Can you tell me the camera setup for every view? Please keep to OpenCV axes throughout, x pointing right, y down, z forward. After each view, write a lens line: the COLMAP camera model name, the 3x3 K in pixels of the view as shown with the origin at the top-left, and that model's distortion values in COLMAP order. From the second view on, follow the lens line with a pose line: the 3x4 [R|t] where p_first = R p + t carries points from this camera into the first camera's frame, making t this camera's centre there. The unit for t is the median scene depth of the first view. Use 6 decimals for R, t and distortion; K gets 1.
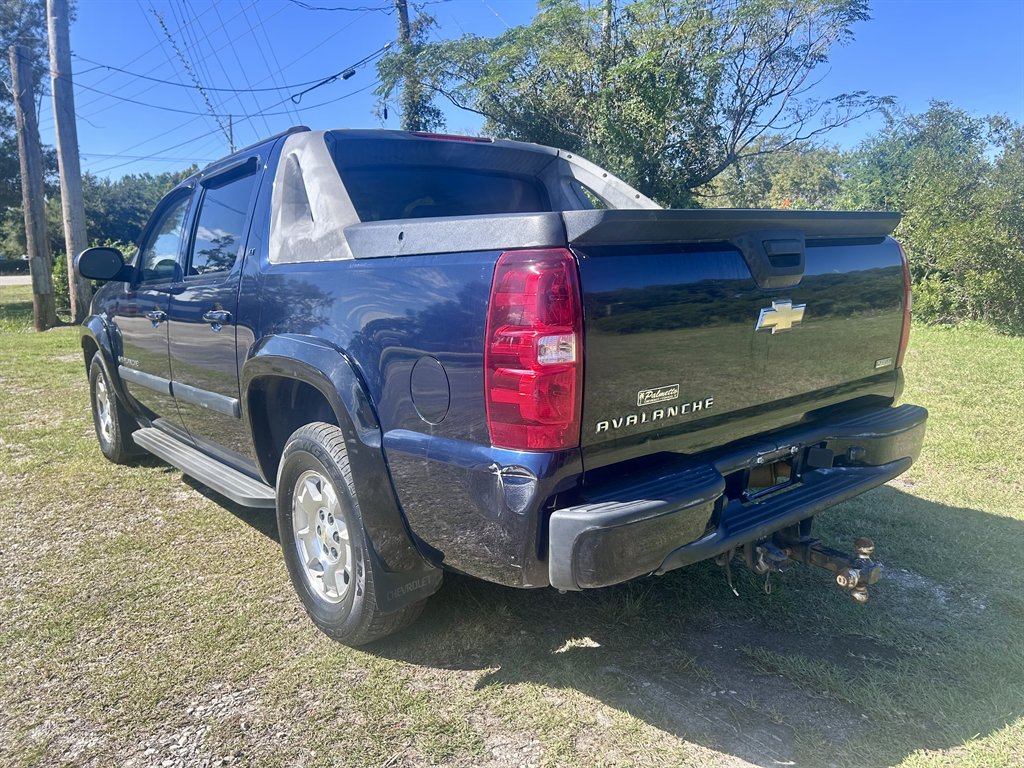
lens RADIAL K [[783.1, 0, 530.7], [0, 783.1, 381.3], [0, 0, 1]] dist [0.071684, -0.102333]
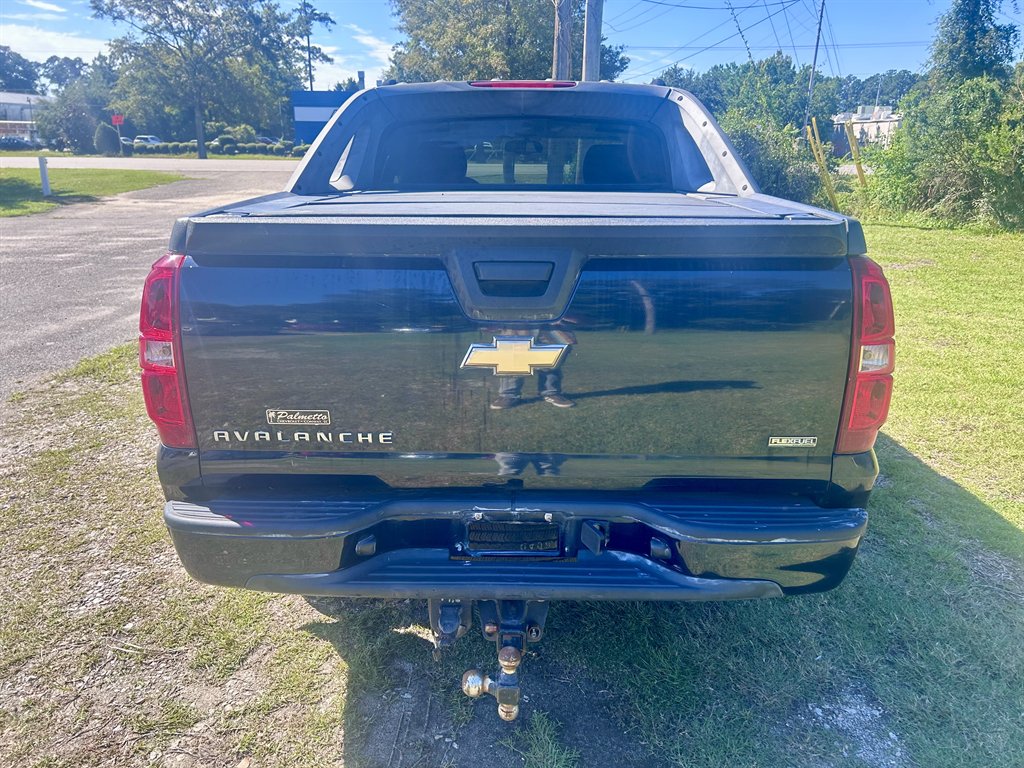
lens RADIAL K [[783.1, 0, 530.7], [0, 783.1, 381.3], [0, 0, 1]] dist [0.071684, -0.102333]
pose [[0.754129, 0.216112, -0.620149, 0.897249], [-0.130172, 0.974757, 0.181392, -0.219669], [0.643696, -0.056067, 0.763225, 0.430382]]
